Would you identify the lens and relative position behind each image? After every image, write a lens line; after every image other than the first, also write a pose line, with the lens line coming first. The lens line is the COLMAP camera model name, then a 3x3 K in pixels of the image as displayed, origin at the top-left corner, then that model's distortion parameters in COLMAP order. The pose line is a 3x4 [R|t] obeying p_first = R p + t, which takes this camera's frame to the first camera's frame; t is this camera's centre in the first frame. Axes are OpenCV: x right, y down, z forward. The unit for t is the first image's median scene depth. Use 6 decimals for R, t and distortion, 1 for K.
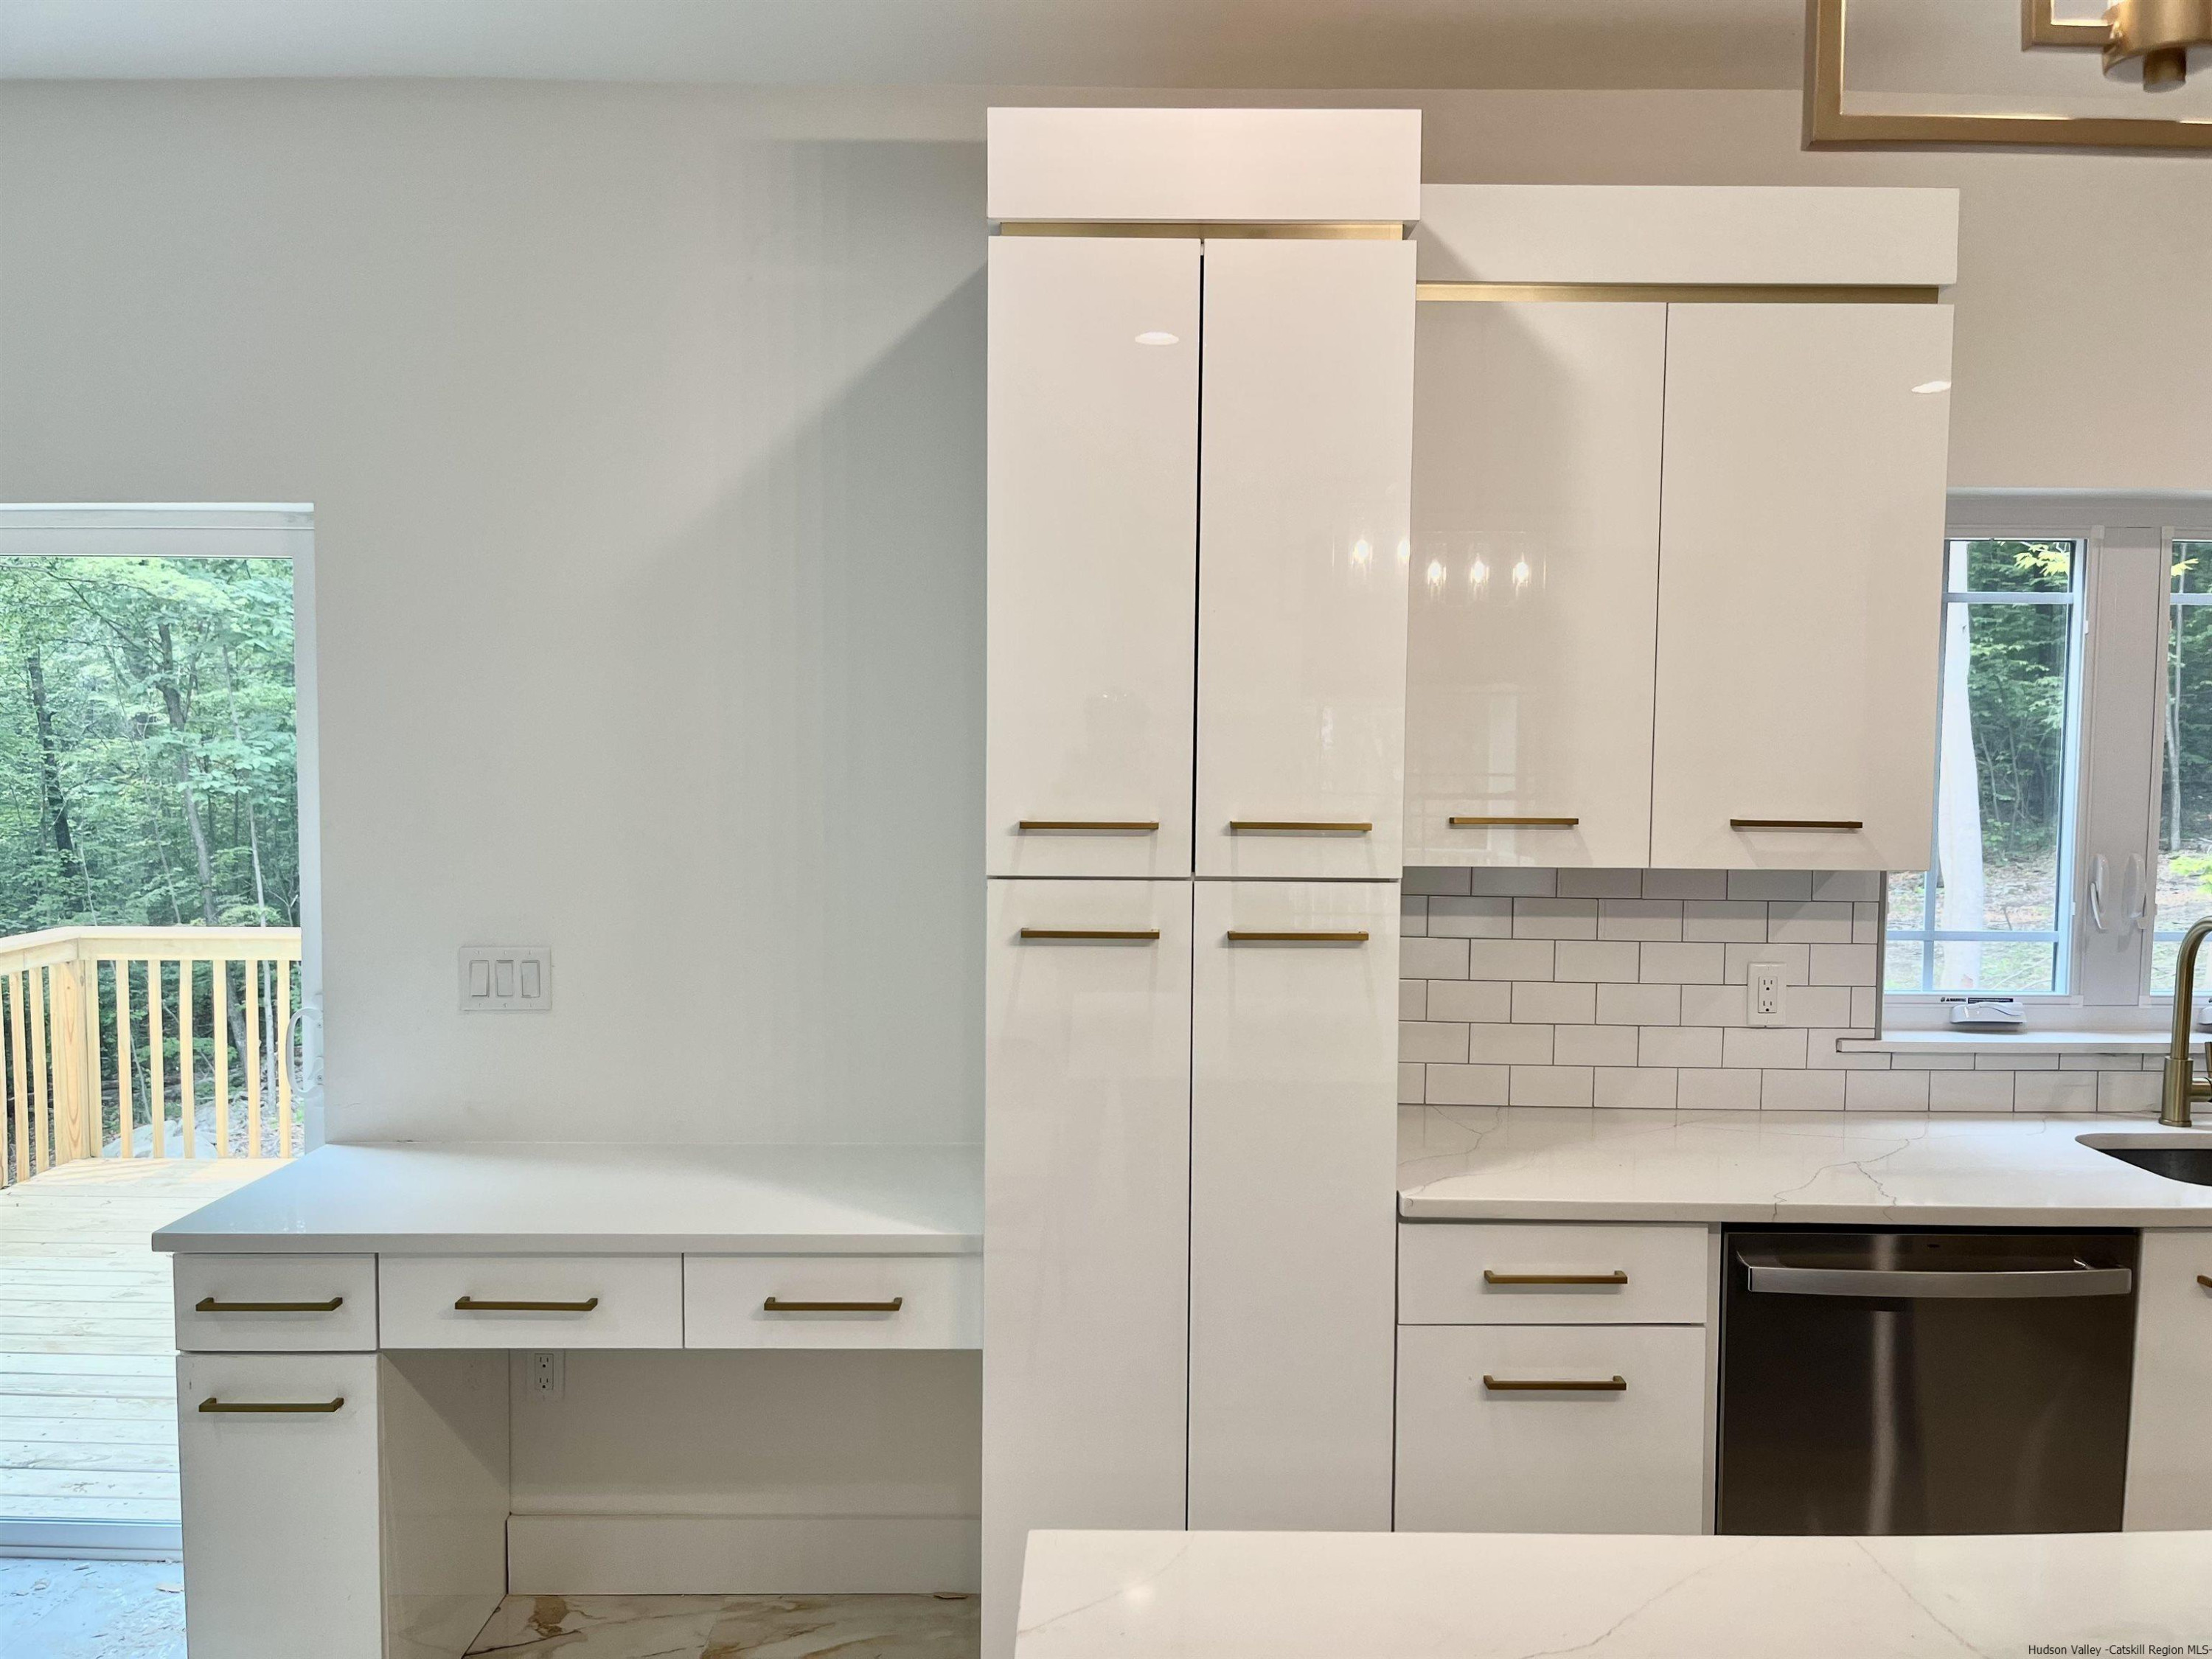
lens RADIAL K [[1639.0, 0, 1106.0], [0, 1639.0, 829.5], [0, 0, 1]] dist [0.102895, -0.145802]
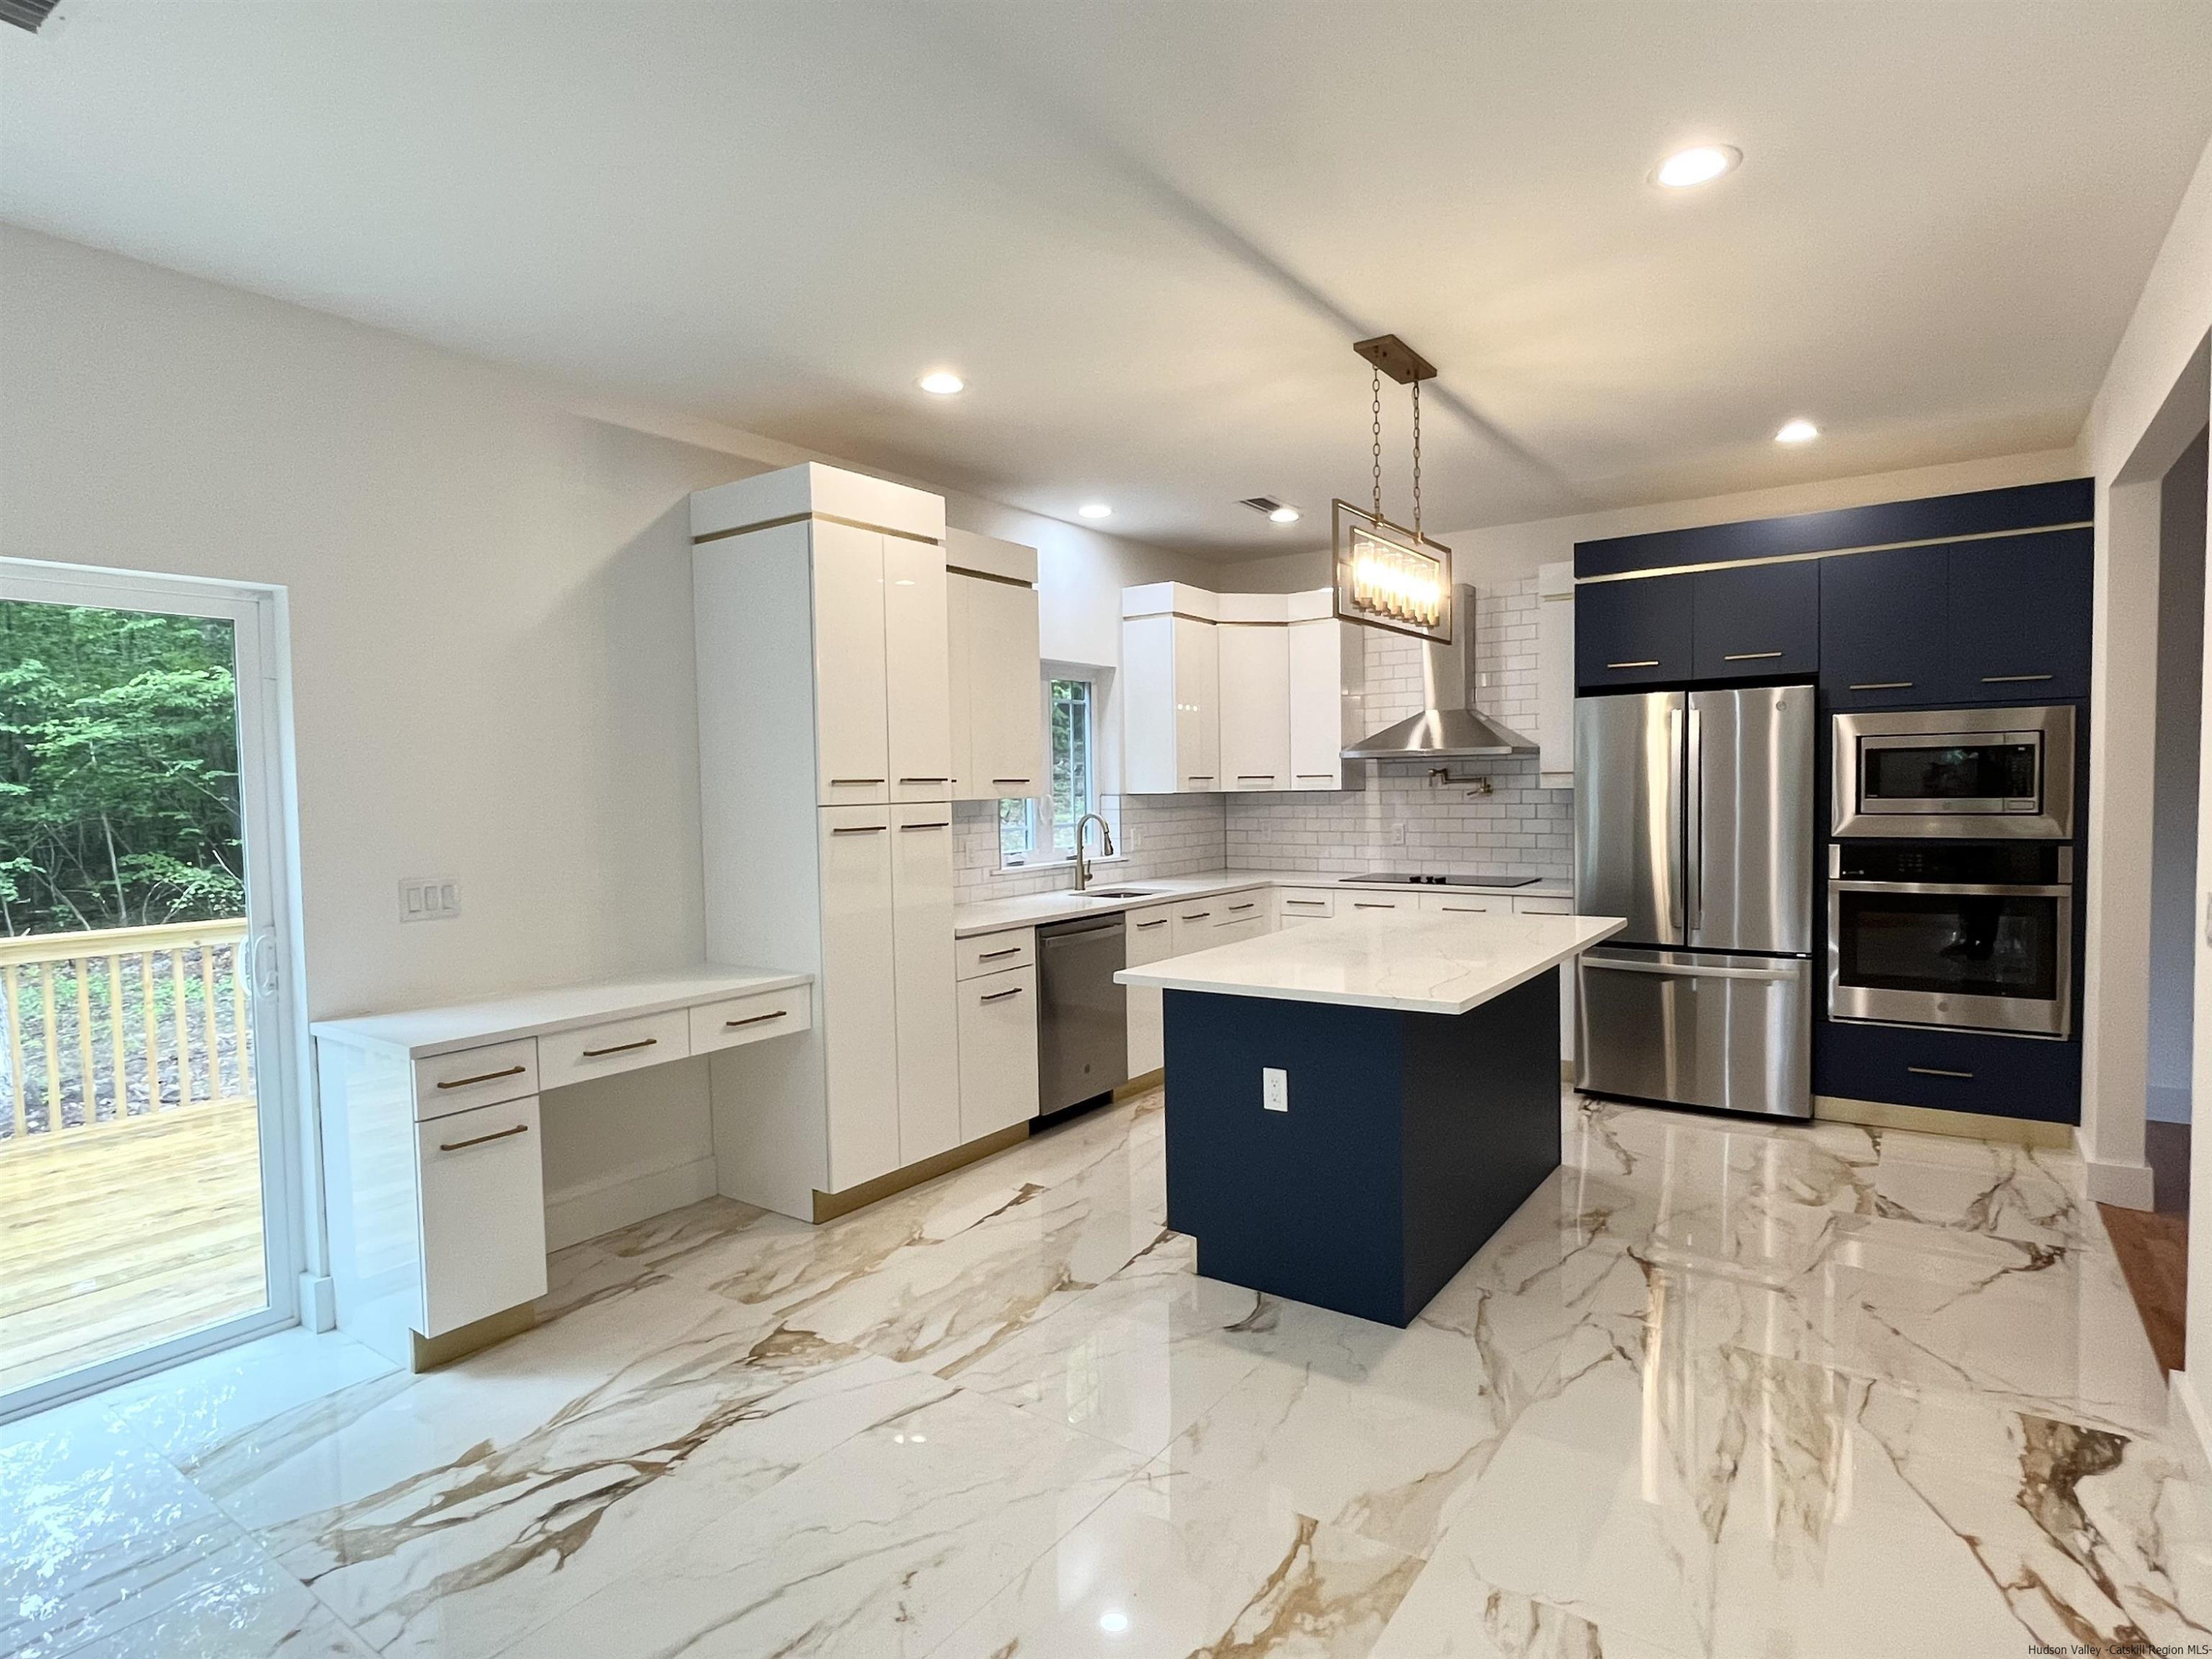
lens RADIAL K [[1184.4, 0, 1069.2], [0, 1184.4, 831.6], [0, 0, 1]] dist [0.000304, -0.000155]
pose [[0.602642, -0.053186, 0.796237, -1.064775], [0.066579, 0.997649, 0.016248, 0.055646], [-0.795229, 0.043221, 0.604766, -0.202659]]
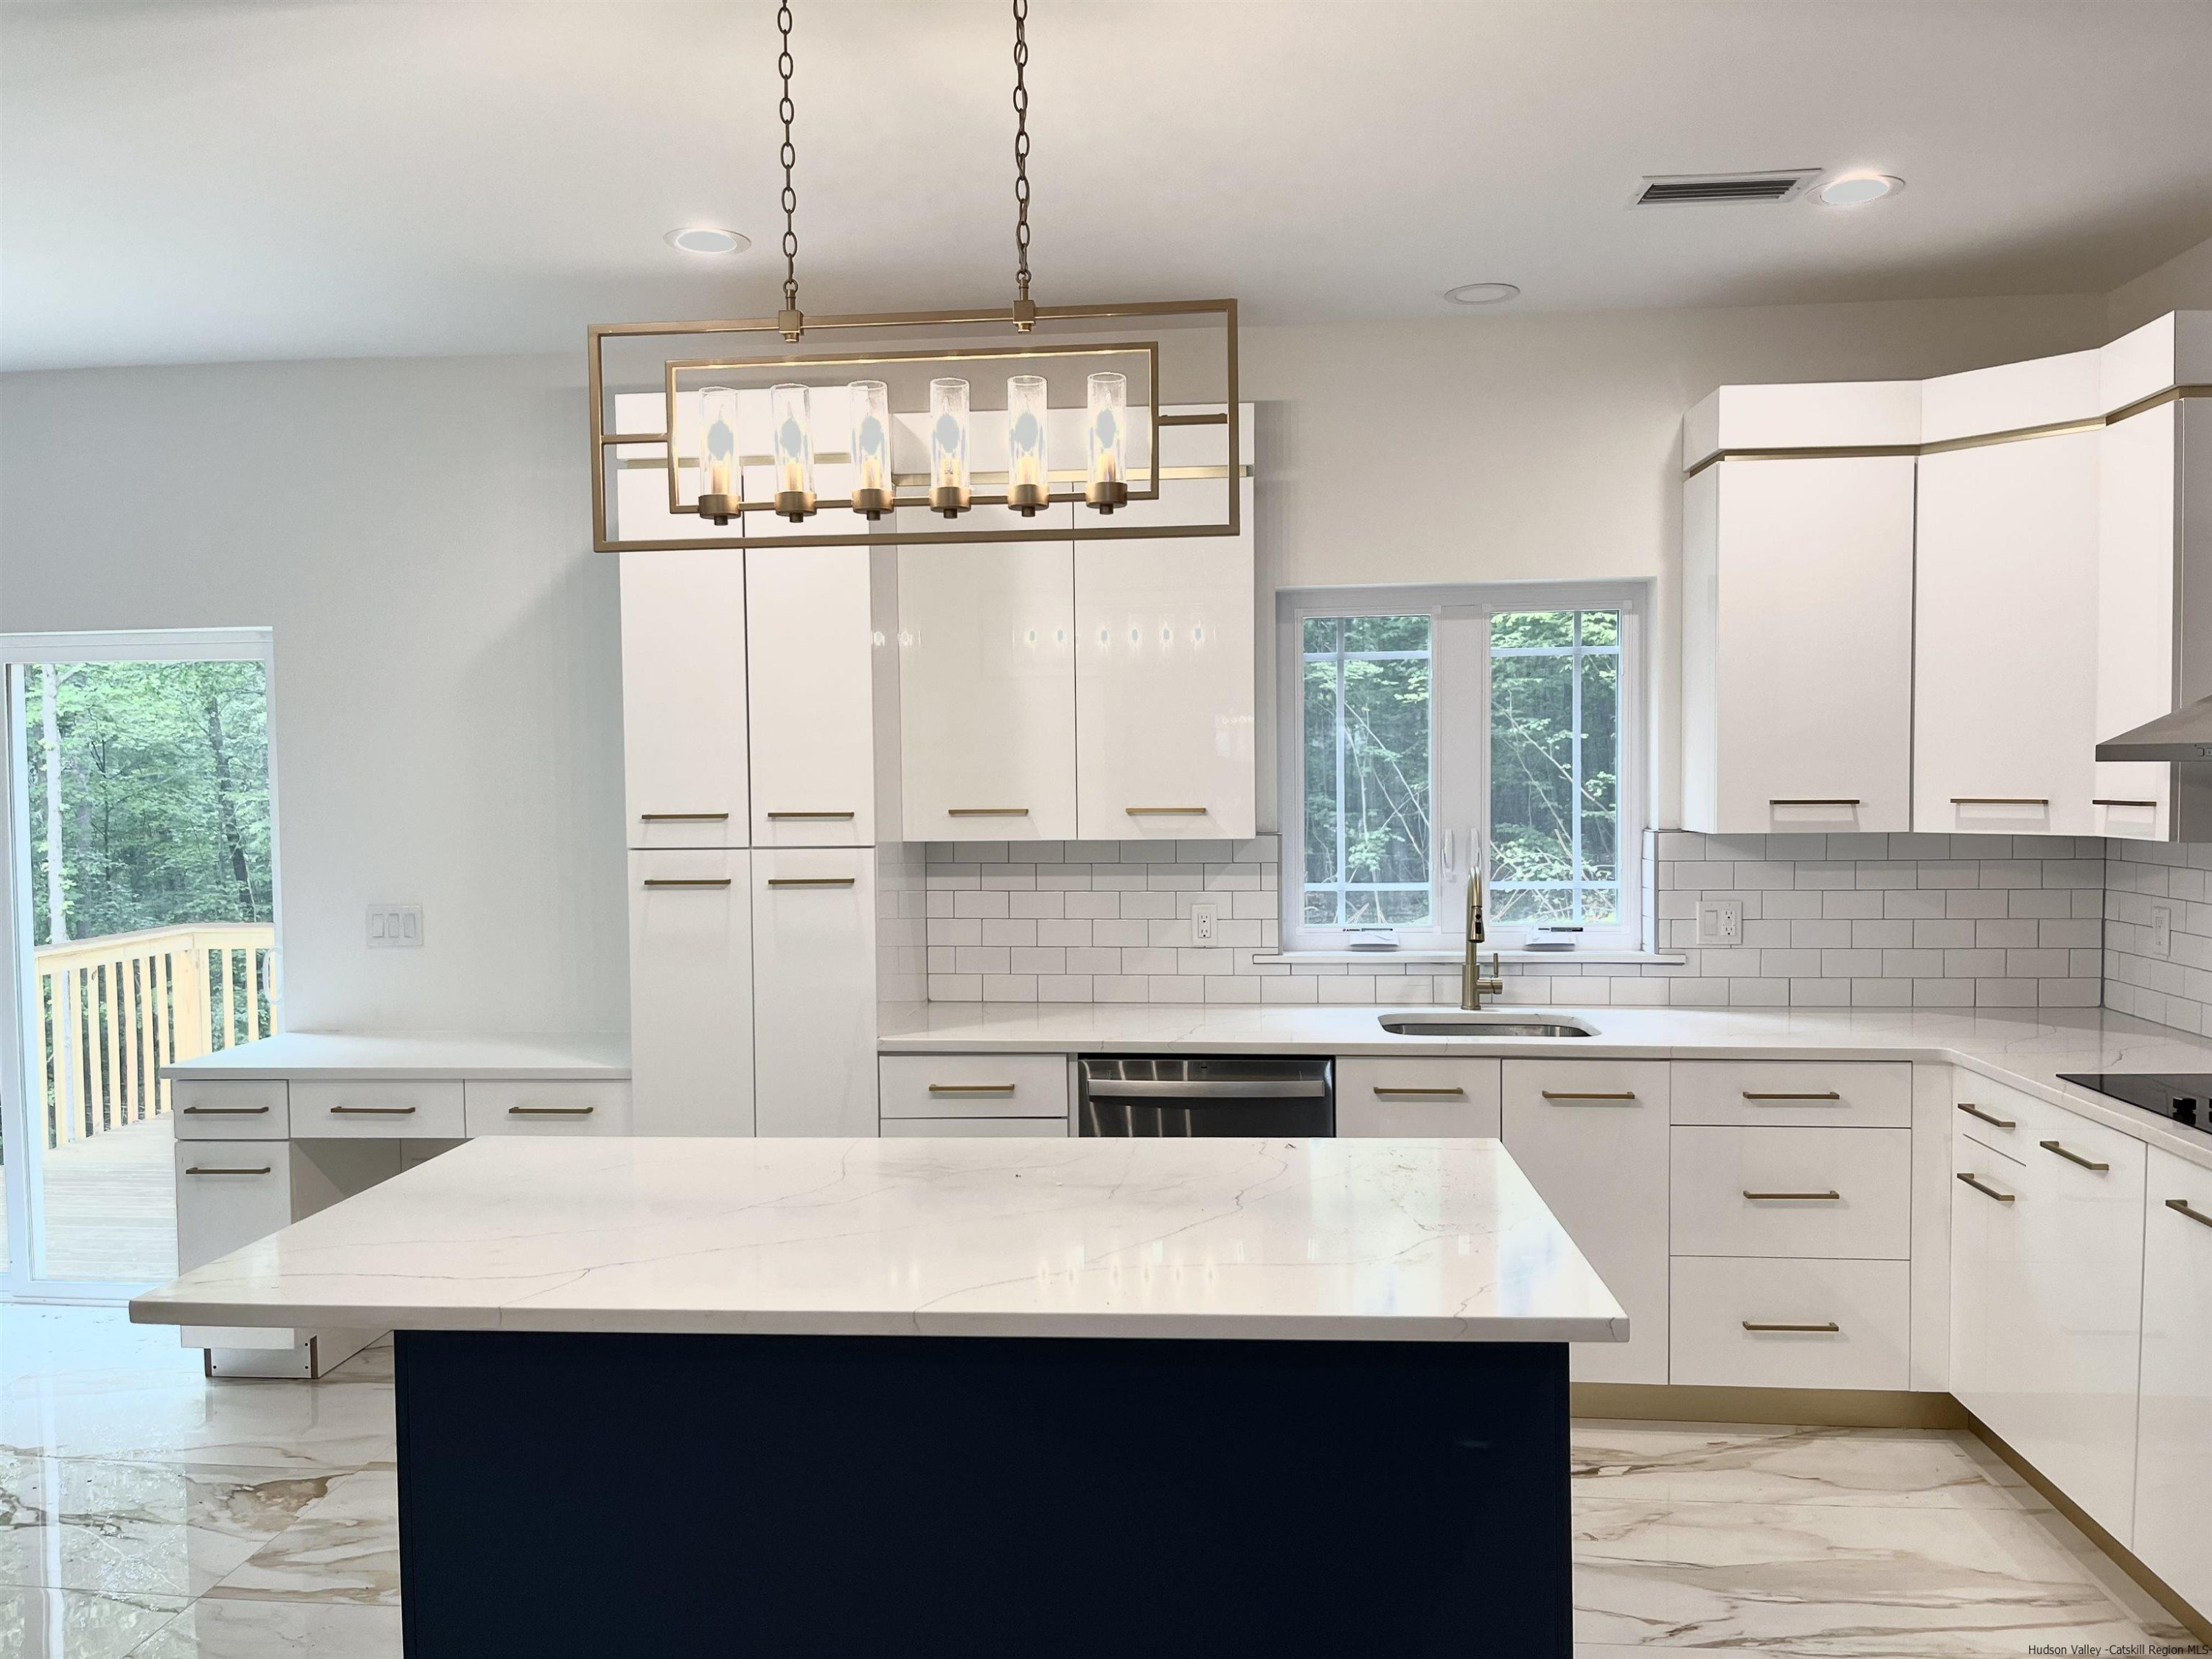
lens RADIAL K [[1660.1, 0, 1106.0], [0, 1660.1, 829.5], [0, 0, 1]] dist [0.067026, -0.117234]
pose [[0.995856, -0.016879, -0.089368, 0.528032], [0.015635, 0.999771, -0.014604, 0.039510], [0.089594, 0.013146, 0.995892, -0.596432]]
